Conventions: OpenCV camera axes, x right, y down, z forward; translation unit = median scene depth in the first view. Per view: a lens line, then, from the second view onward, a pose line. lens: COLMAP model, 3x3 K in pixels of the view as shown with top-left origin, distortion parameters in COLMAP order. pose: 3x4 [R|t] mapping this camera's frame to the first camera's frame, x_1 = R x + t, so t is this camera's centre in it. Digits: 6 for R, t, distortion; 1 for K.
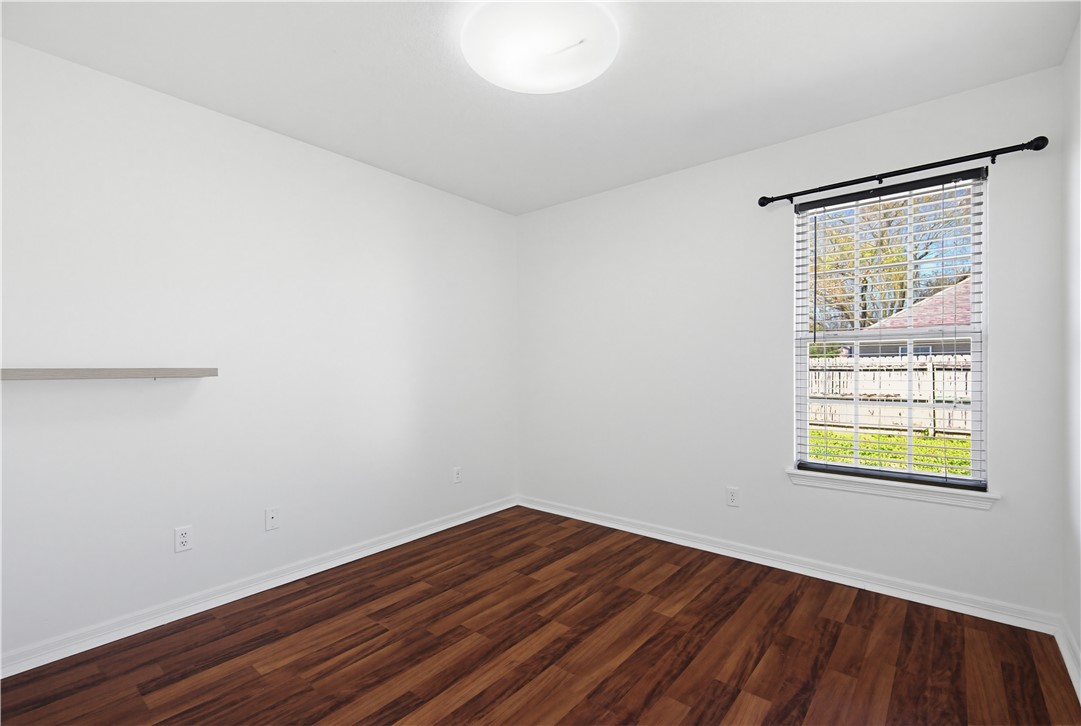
lens RADIAL K [[486.1, 0, 539.6], [0, 486.1, 369.0], [0, 0, 1]] dist [0.014084, -0.003364]
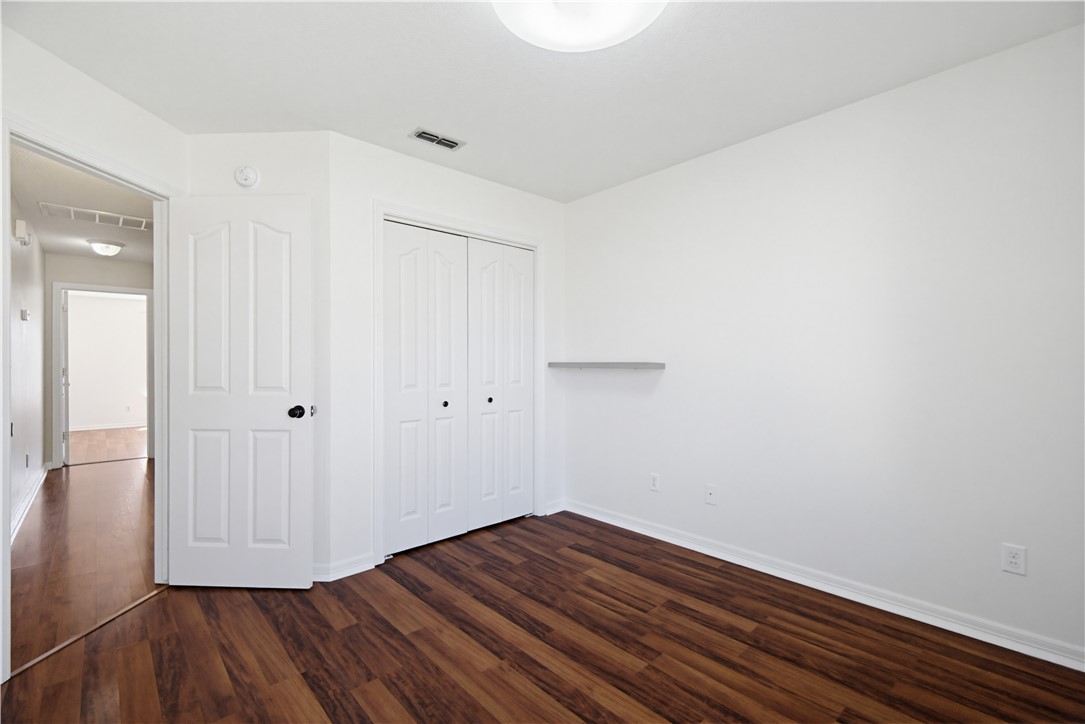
lens RADIAL K [[487.9, 0, 547.5], [0, 487.9, 358.4], [0, 0, 1]] dist [0.014084, -0.003364]
pose [[-0.129005, -0.001757, -0.991642, 0.731587], [-0.003254, 0.999994, -0.001348, -0.012384], [0.991639, 0.003052, -0.129010, 0.879187]]
